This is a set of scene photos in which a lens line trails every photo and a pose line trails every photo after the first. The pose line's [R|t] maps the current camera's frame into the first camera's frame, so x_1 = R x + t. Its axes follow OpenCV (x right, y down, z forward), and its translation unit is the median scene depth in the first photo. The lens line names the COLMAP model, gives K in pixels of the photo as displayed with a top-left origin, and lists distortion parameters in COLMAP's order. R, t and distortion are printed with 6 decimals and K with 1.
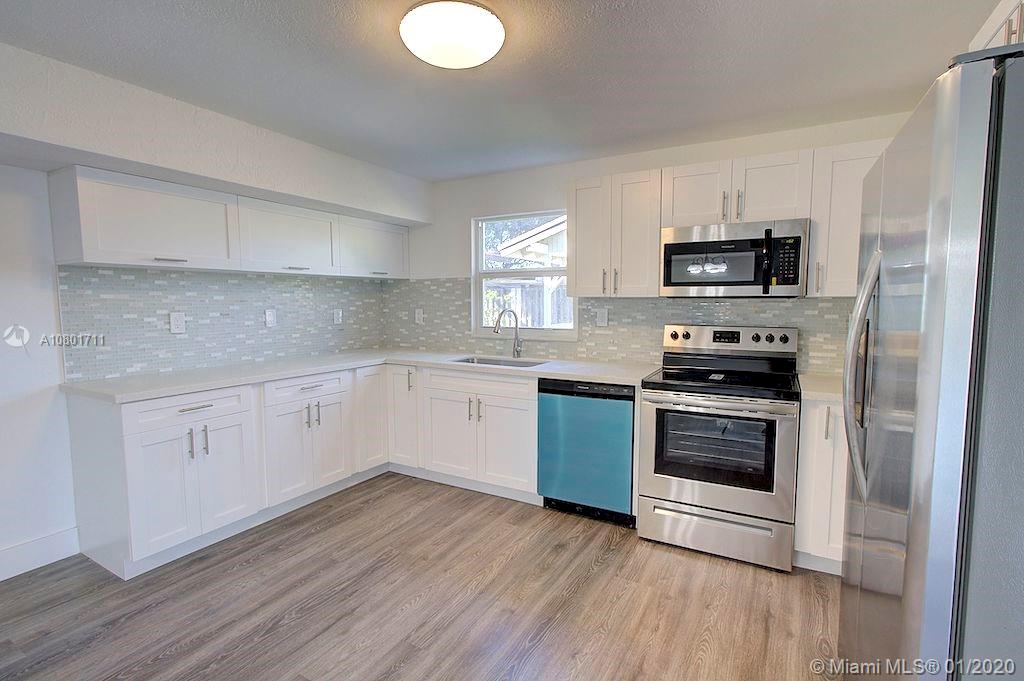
lens RADIAL K [[483.2, 0, 512.2], [0, 483.2, 340.4], [0, 0, 1]] dist [-0.001852, 0.003431]
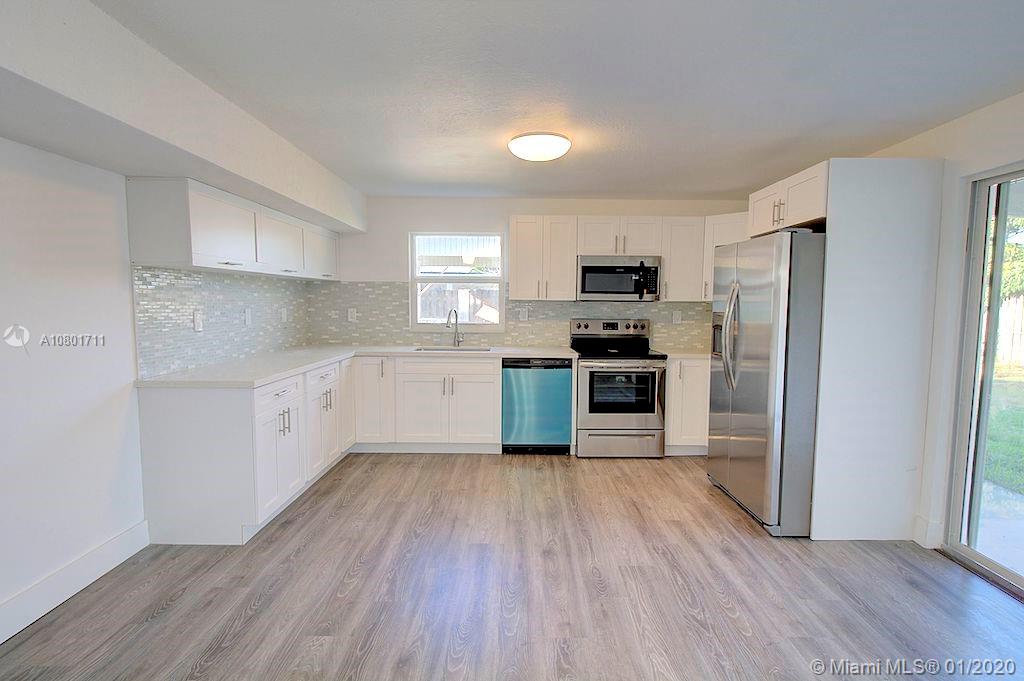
lens RADIAL K [[520.0, 0, 512.6], [0, 520.0, 338.1], [0, 0, 1]] dist [0.007102, -0.001072]
pose [[0.870611, -0.027782, 0.491188, -0.664021], [0.032078, 0.999485, -0.000325, 0.022275], [-0.490926, 0.016040, 0.871054, -0.314016]]
